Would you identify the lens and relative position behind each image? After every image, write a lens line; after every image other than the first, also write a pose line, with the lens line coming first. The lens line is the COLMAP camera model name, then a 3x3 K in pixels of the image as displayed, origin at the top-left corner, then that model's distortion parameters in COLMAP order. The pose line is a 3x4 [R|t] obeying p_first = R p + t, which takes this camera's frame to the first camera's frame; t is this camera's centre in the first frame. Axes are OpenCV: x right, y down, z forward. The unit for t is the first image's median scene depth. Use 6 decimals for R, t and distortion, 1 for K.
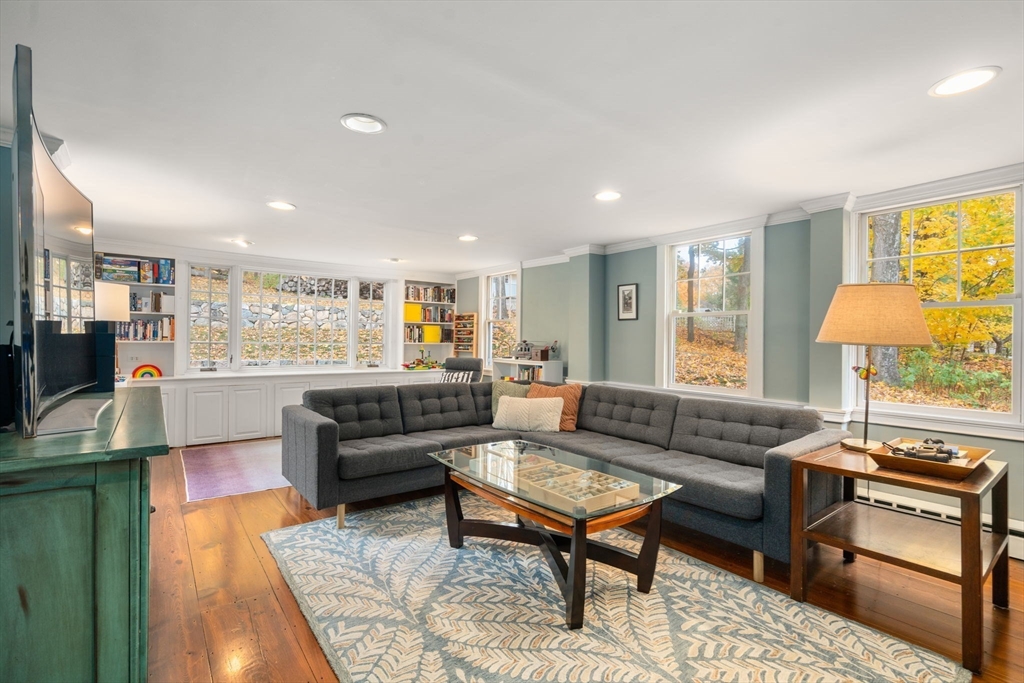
lens RADIAL K [[467.4, 0, 516.7], [0, 467.4, 343.2], [0, 0, 1]] dist [-0.004131, -0.000083]
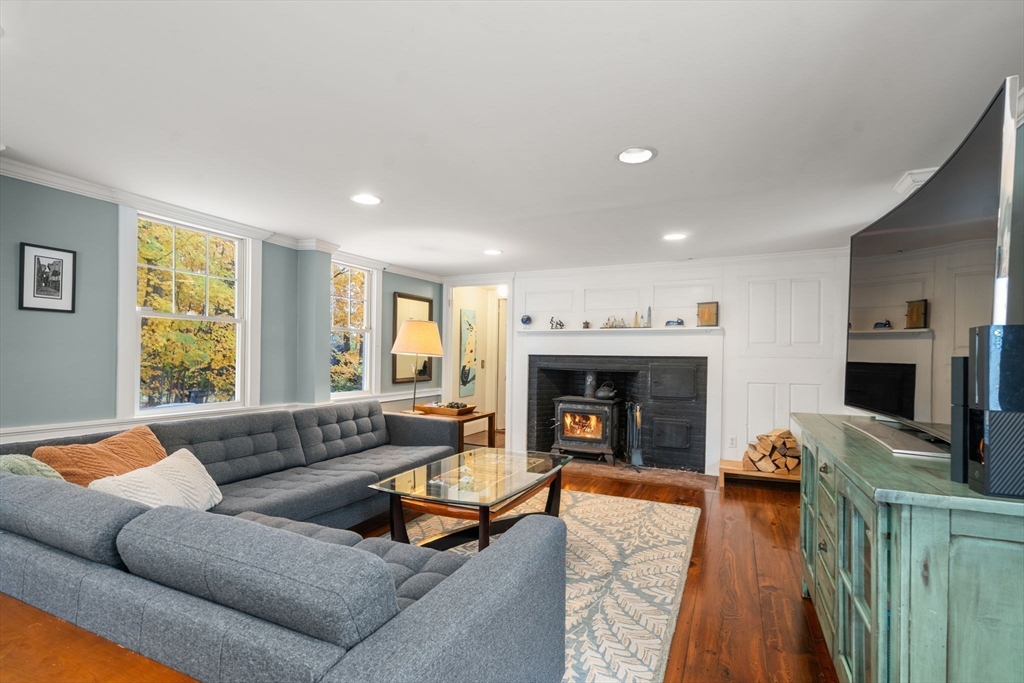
lens RADIAL K [[467.4, 0, 517.6], [0, 467.4, 347.6], [0, 0, 1]] dist [-0.004131, -0.000083]
pose [[-0.452912, 0.000195, 0.891555, -1.109847], [-0.010772, 0.999926, -0.005691, -0.019115], [-0.891490, -0.012182, -0.452877, 1.628257]]
